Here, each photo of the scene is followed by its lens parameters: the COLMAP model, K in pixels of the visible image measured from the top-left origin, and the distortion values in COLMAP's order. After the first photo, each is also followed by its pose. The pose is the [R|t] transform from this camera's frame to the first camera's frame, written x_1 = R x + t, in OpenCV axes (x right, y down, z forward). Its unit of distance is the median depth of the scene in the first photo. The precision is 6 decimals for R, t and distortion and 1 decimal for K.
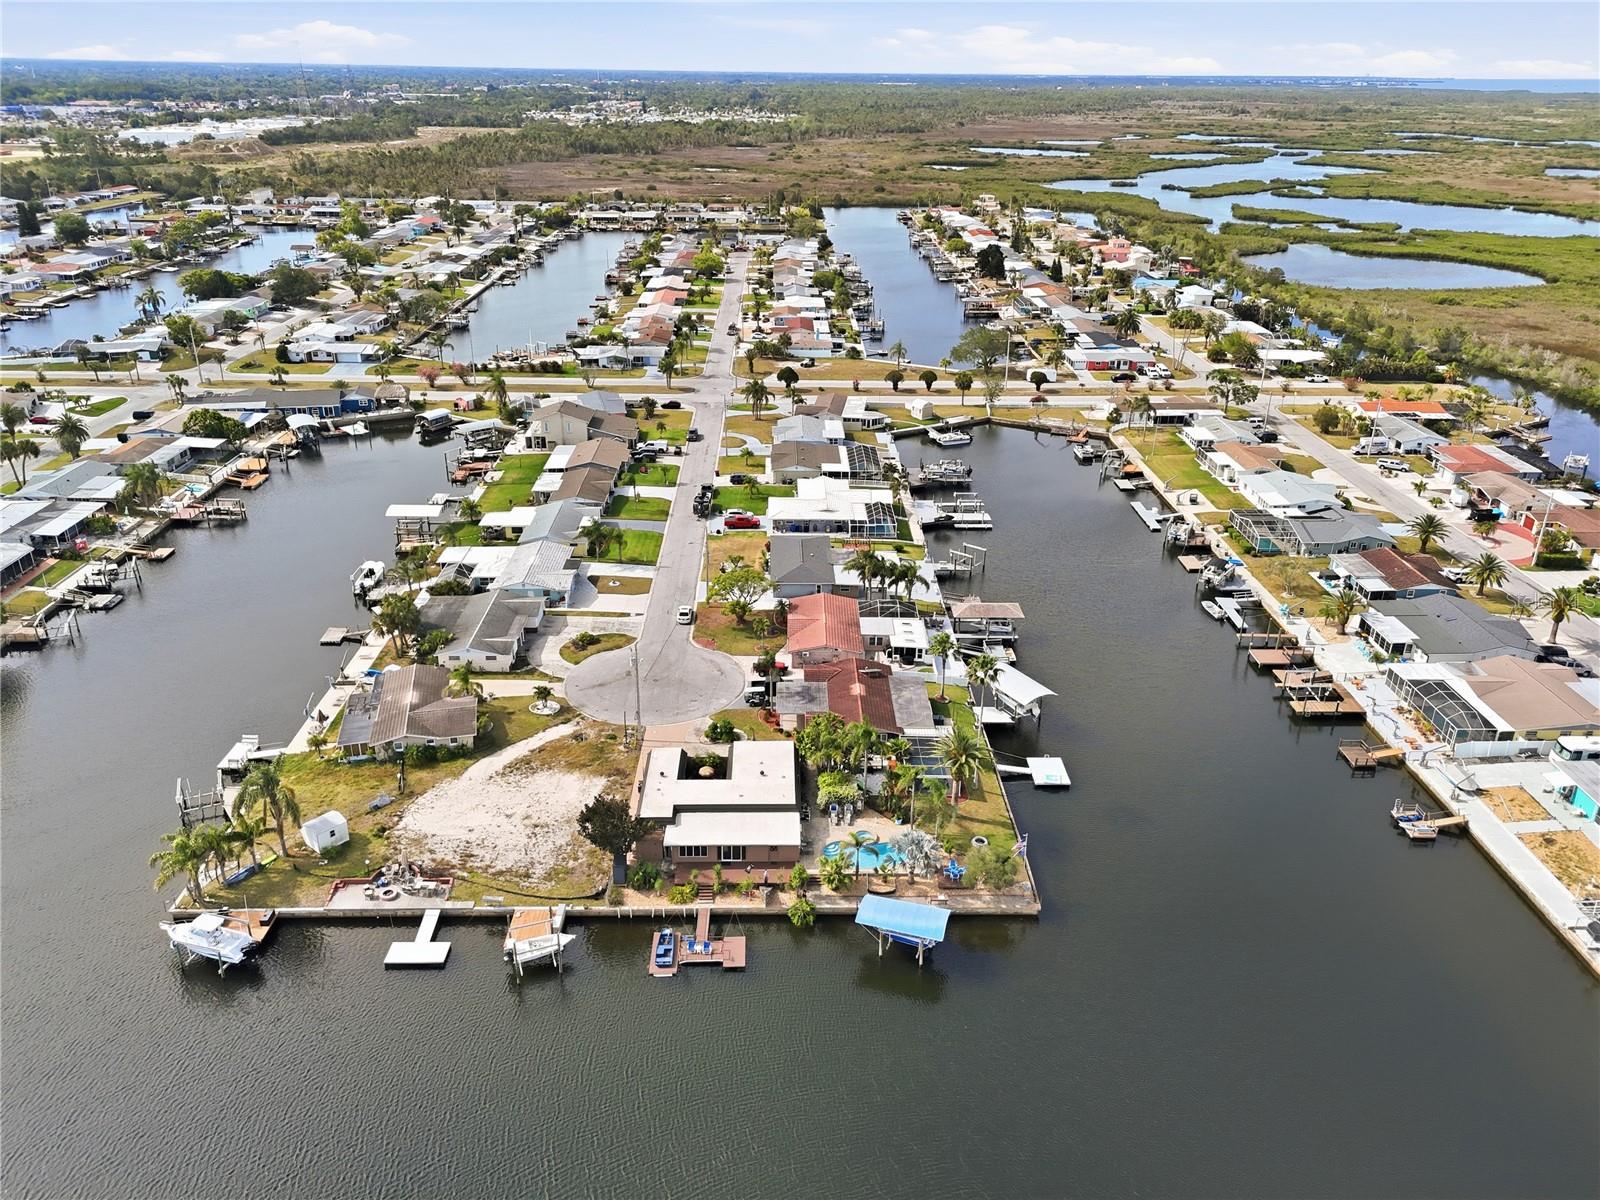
lens RADIAL K [[1172.9, 0, 794.4], [0, 1172.9, 598.3], [0, 0, 1]] dist [0.178298, -0.431253]
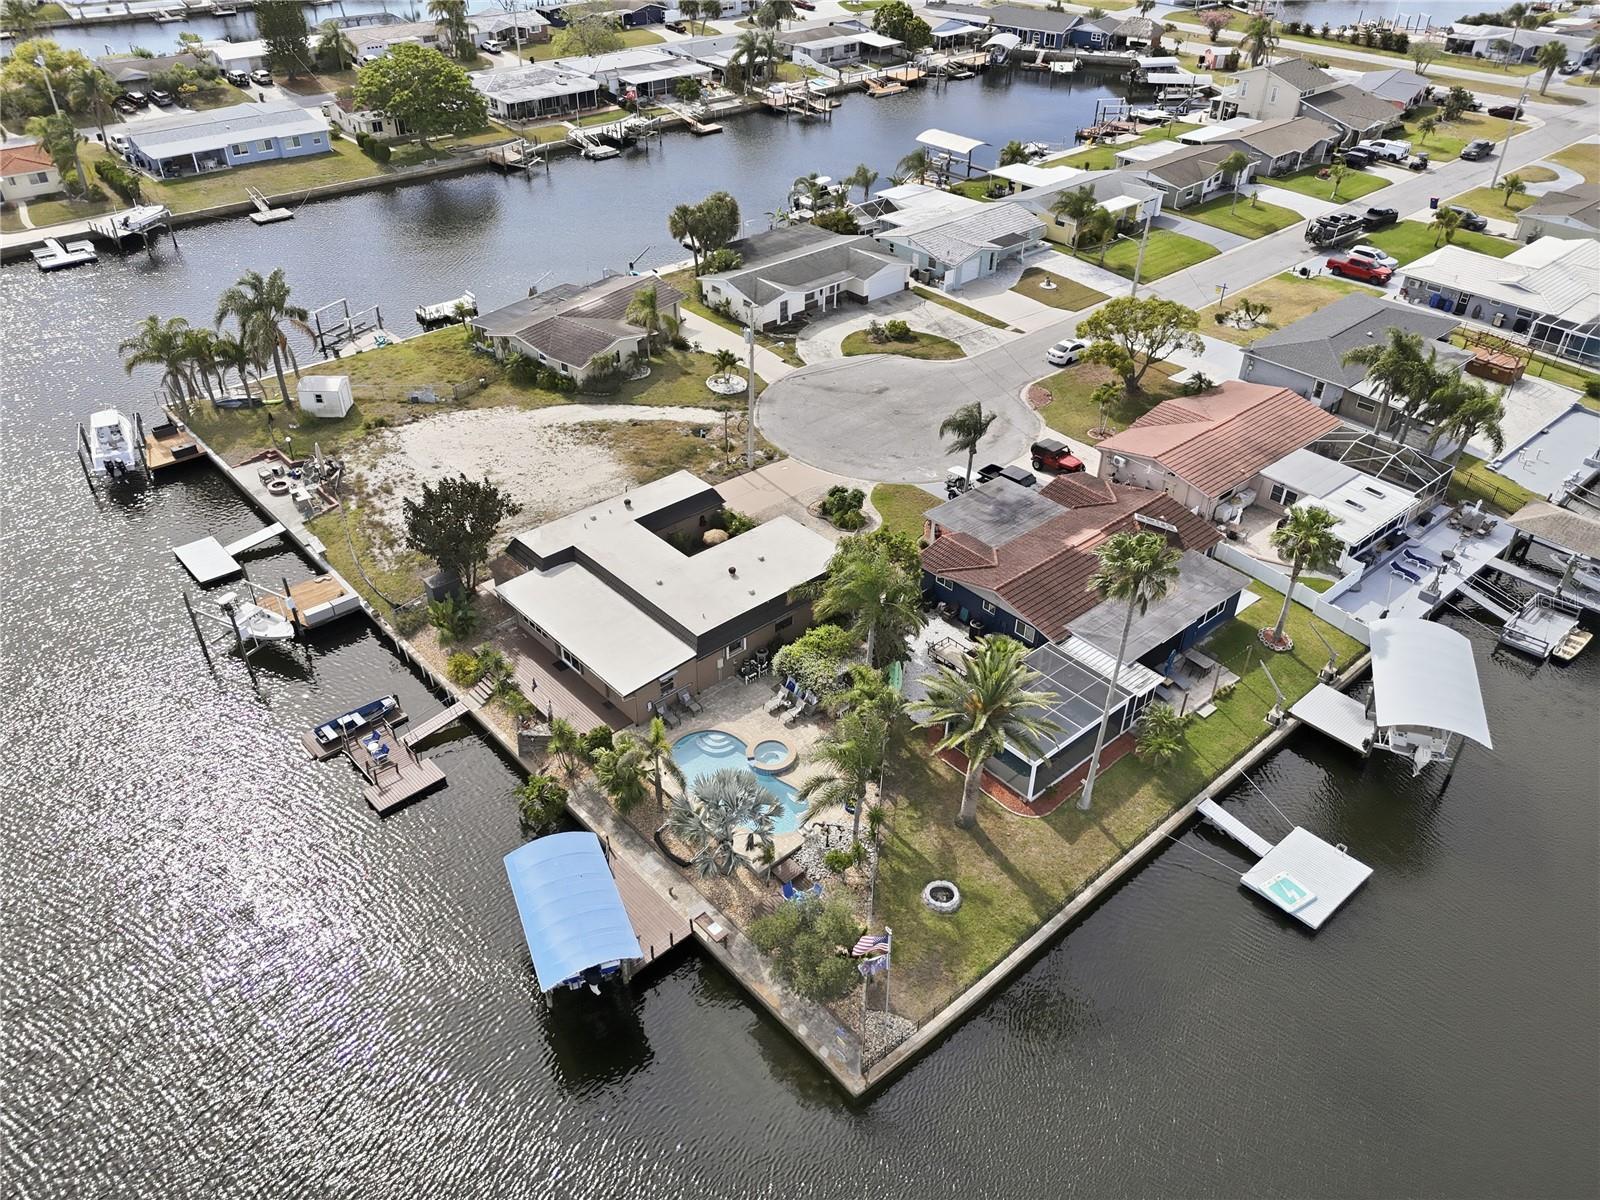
lens RADIAL K [[1183.7, 0, 795.7], [0, 1183.7, 594.2], [0, 0, 1]] dist [0.078282, -0.075312]
pose [[0.657058, 0.432361, -0.617526, 0.255920], [-0.309990, 0.901676, 0.301474, -0.015464], [0.687154, -0.006659, 0.726481, 0.453061]]
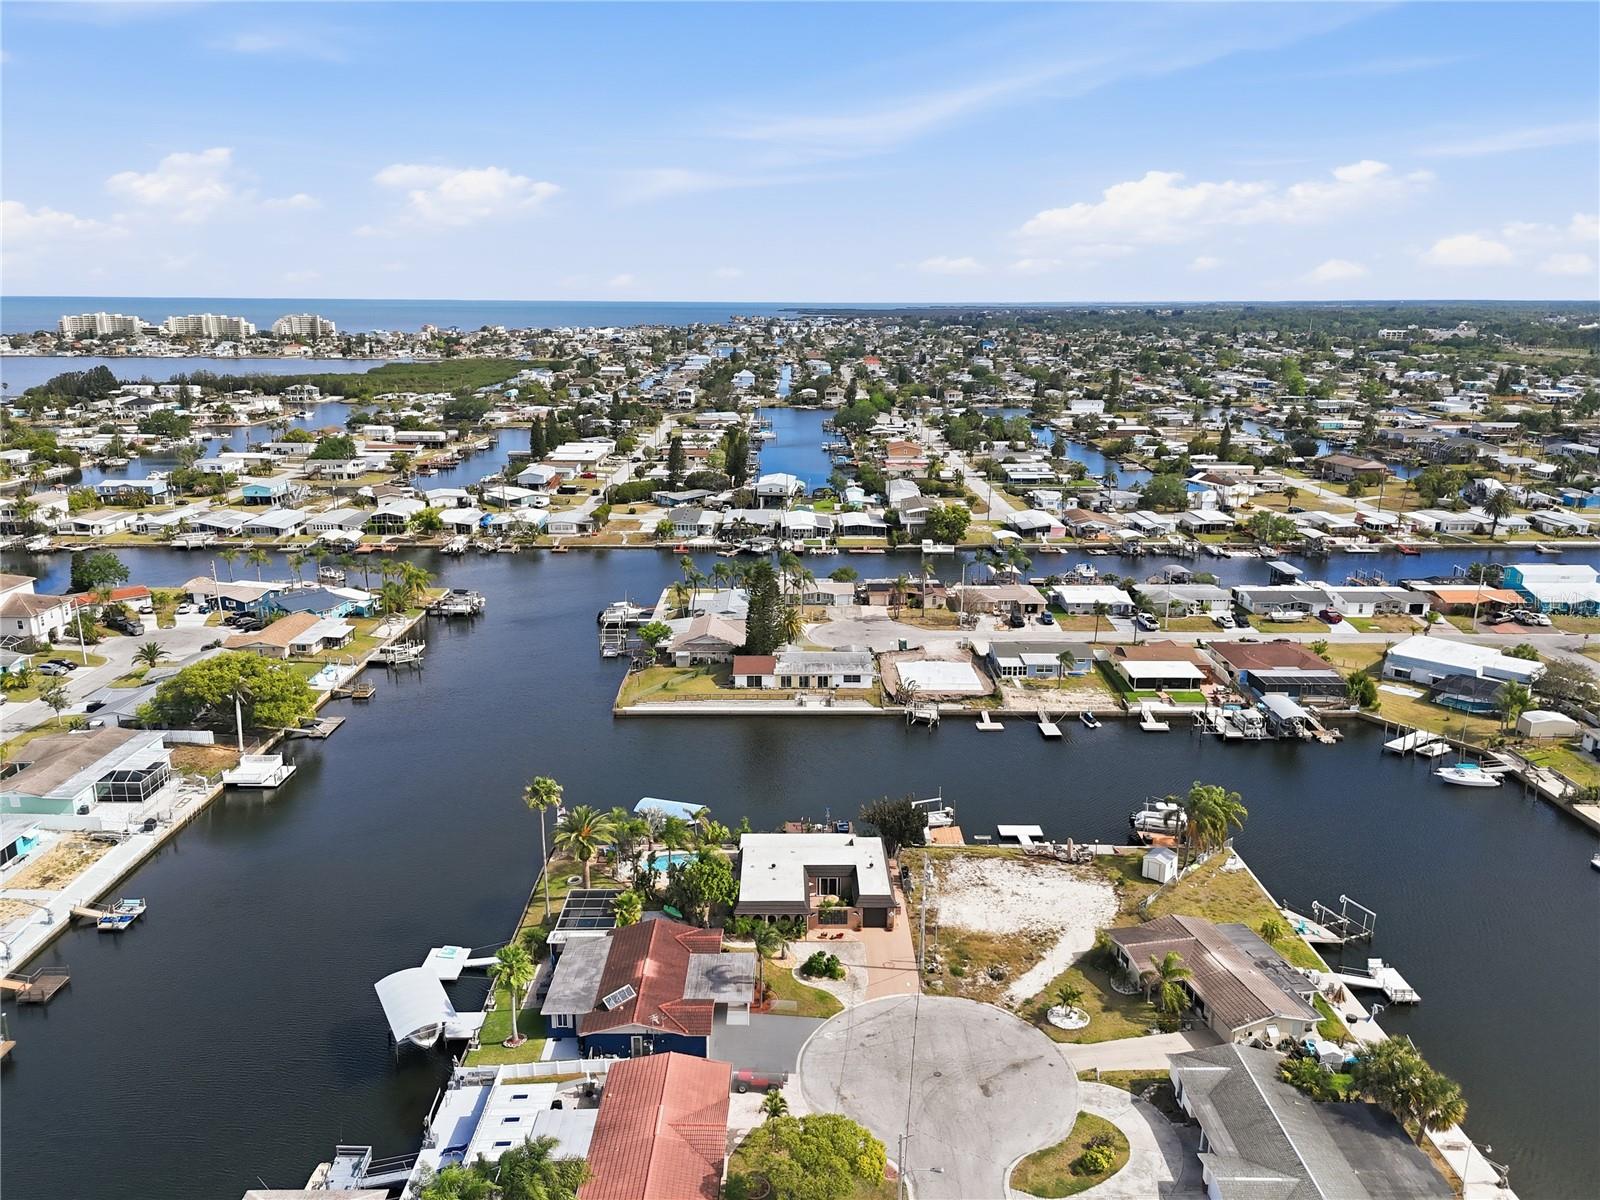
lens RADIAL K [[1183.7, 0, 795.7], [0, 1183.7, 594.2], [0, 0, 1]] dist [0.078282, -0.075312]
pose [[-0.999906, -0.013347, 0.003086, -0.034350], [-0.008586, 0.786134, 0.617997, -0.496210], [-0.010674, 0.617912, -0.786175, 1.231005]]
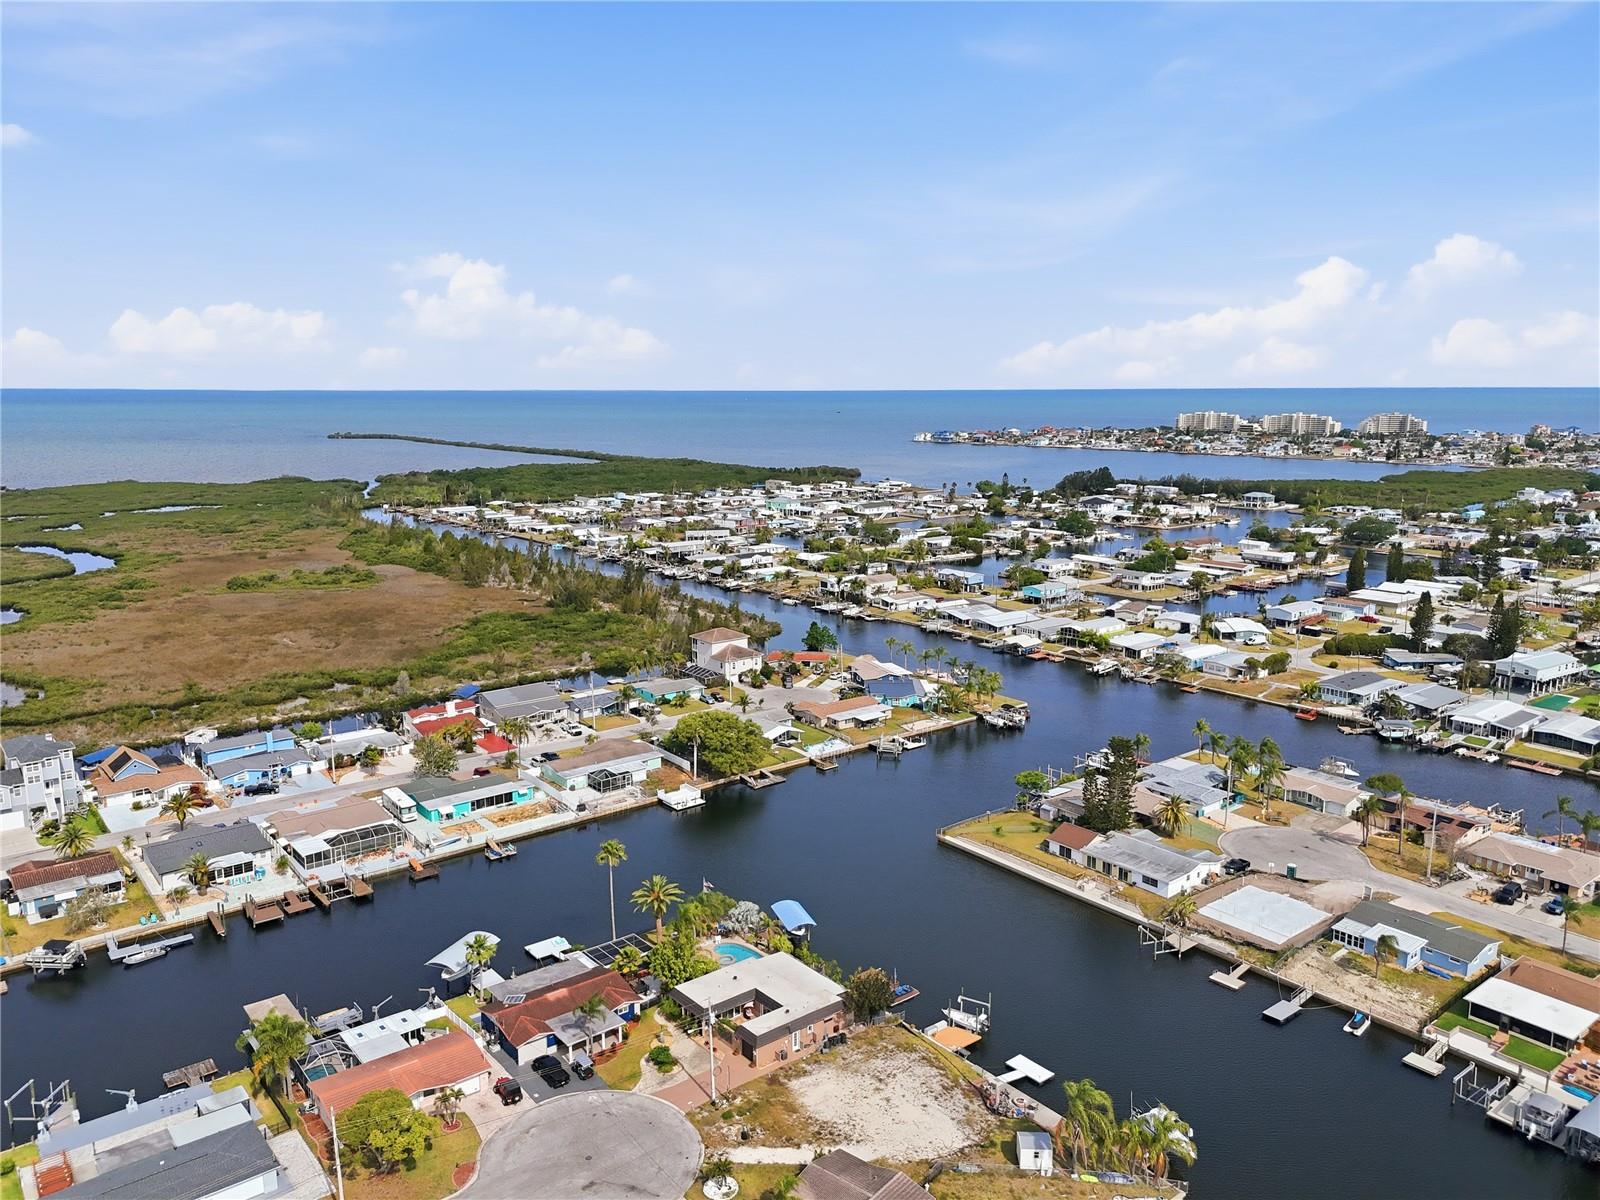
lens RADIAL K [[1183.7, 0, 795.7], [0, 1183.7, 594.2], [0, 0, 1]] dist [0.078282, -0.075312]
pose [[-0.615984, -0.146596, 0.773999, -0.703781], [0.317245, 0.853172, 0.414069, -0.496055], [-0.721055, 0.500607, -0.479033, 0.995394]]
